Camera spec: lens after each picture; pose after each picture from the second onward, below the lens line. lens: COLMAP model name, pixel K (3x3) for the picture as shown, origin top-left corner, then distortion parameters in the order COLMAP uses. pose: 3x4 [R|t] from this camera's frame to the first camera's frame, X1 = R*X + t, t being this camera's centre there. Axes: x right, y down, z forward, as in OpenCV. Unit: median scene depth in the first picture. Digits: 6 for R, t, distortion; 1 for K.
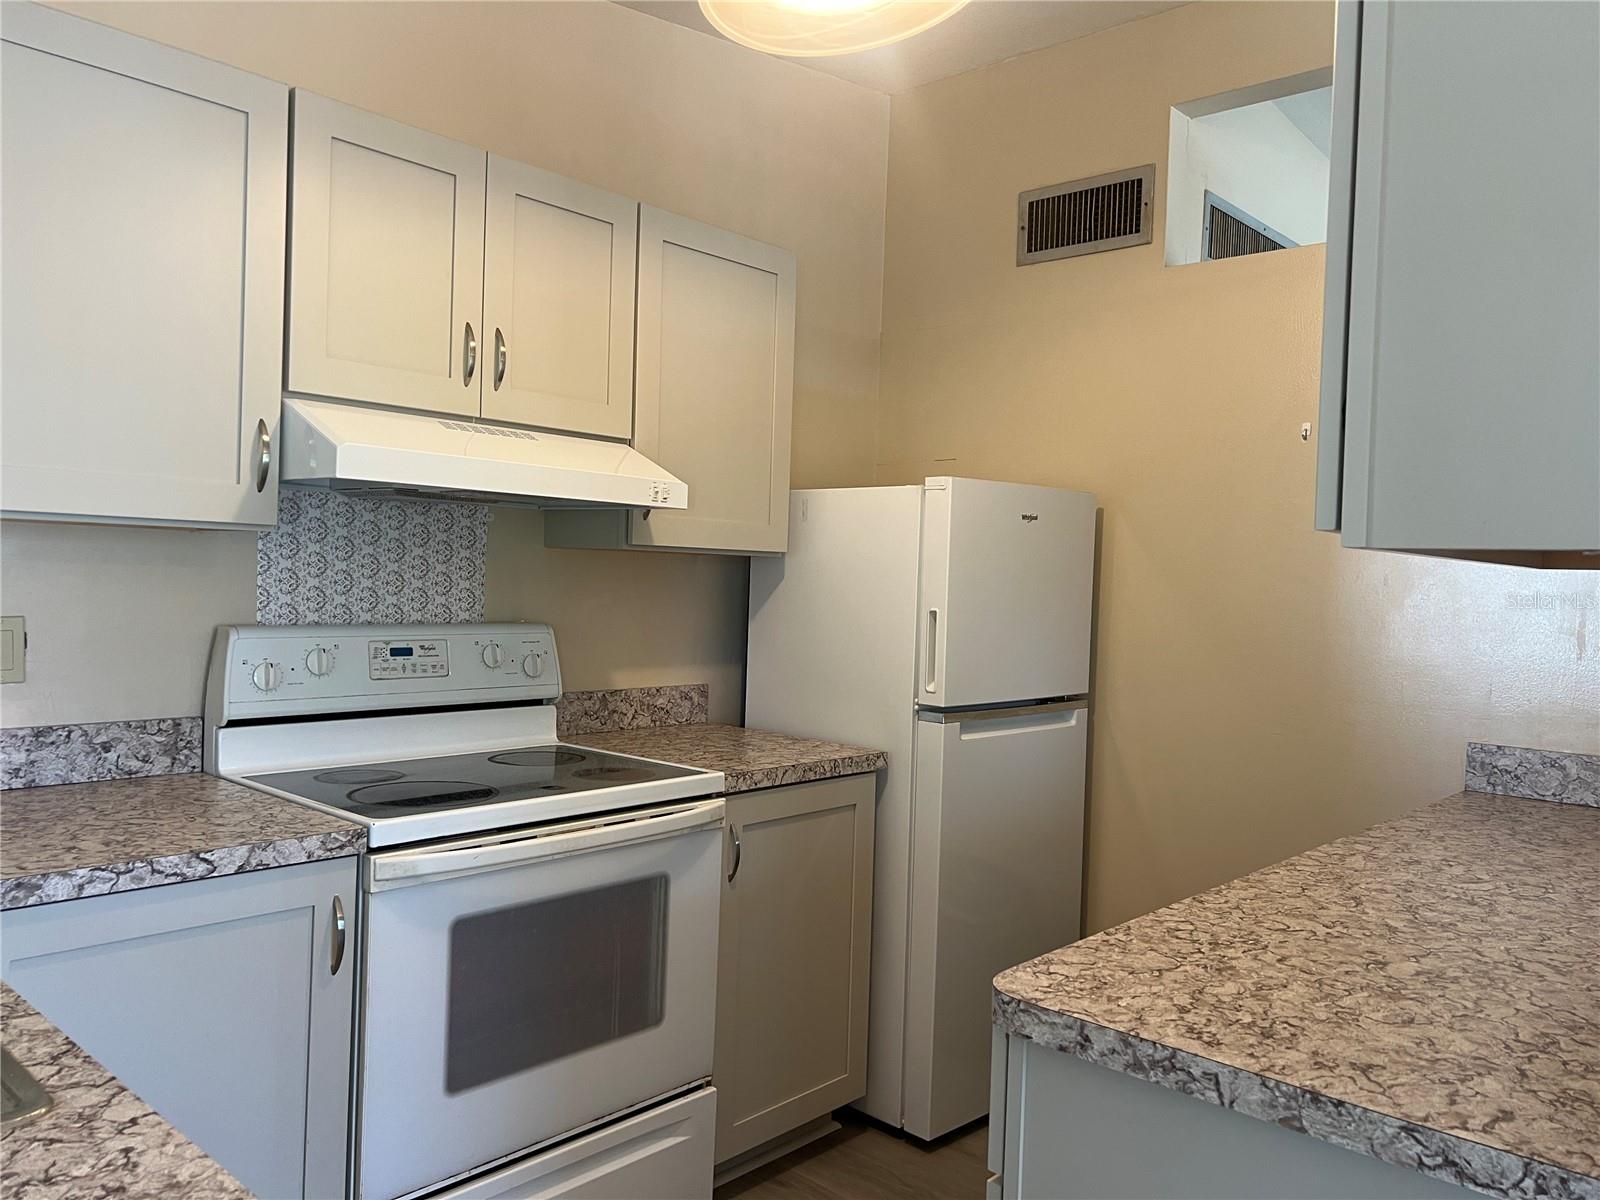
lens RADIAL K [[1207.7, 0, 801.6], [0, 1207.7, 610.3], [0, 0, 1]] dist [0.088898, -0.097999]
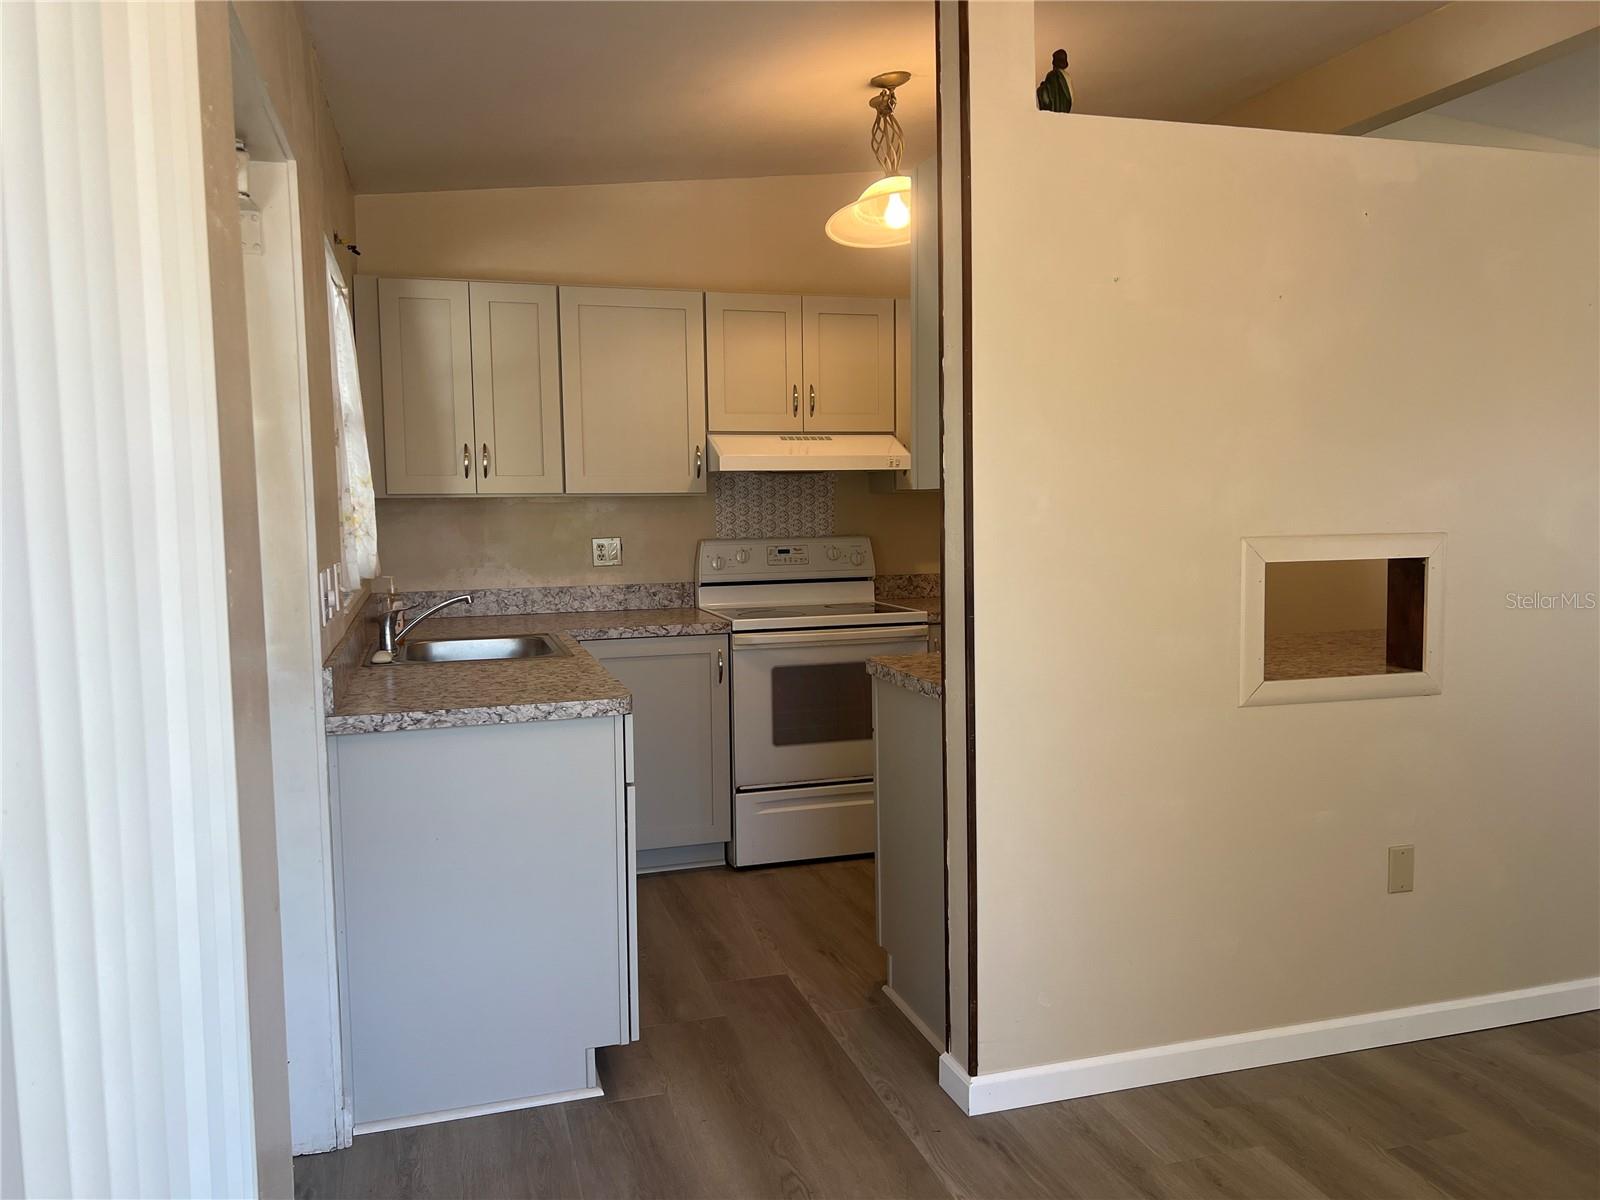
lens RADIAL K [[1207.7, 0, 801.6], [0, 1207.7, 610.3], [0, 0, 1]] dist [0.088898, -0.097999]
pose [[0.860451, -0.003522, -0.509522, 0.772767], [0.030598, 0.998529, 0.044770, 0.047280], [0.508614, -0.054112, 0.859292, -0.748907]]
